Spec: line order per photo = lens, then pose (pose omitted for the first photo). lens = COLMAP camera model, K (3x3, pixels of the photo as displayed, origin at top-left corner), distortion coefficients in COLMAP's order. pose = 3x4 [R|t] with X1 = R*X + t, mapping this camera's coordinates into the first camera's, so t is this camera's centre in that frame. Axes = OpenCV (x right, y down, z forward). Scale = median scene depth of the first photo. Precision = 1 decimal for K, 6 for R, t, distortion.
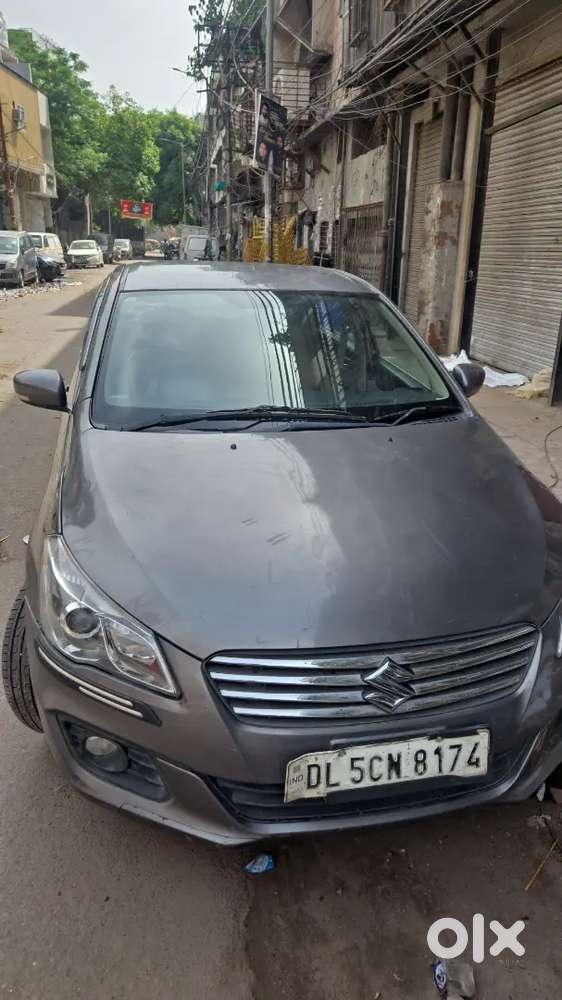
lens RADIAL K [[657.6, 0, 281.0], [0, 657.6, 500.0], [0, 0, 1]] dist [0.067570, -0.066127]
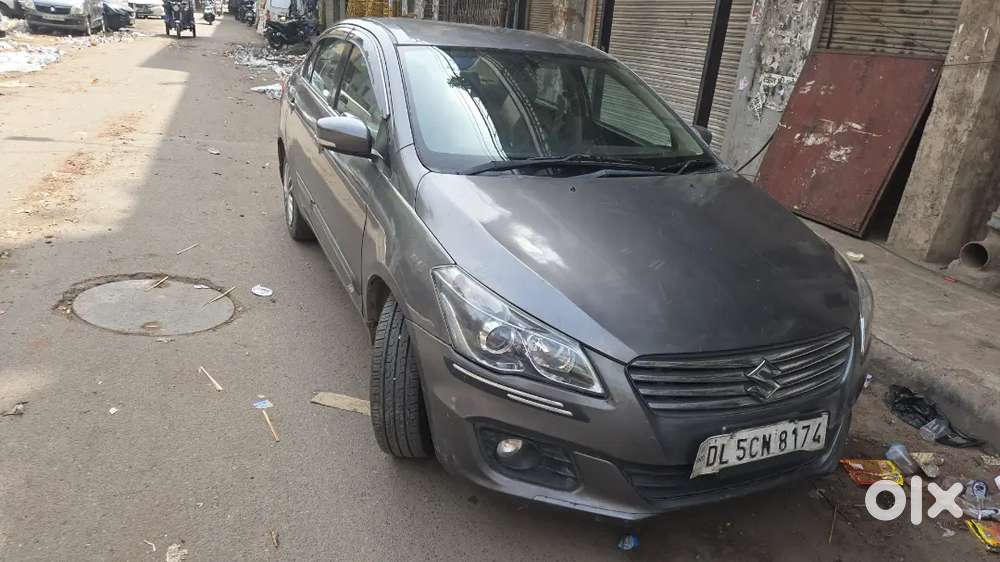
lens RADIAL K [[644.4, 0, 488.4], [0, 644.4, 277.6], [0, 0, 1]] dist [0.059485, -0.058434]
pose [[0.979318, -0.012798, 0.201921, -0.564609], [0.009037, 0.999768, 0.019537, 0.061253], [-0.202124, -0.017308, 0.979207, -0.072656]]
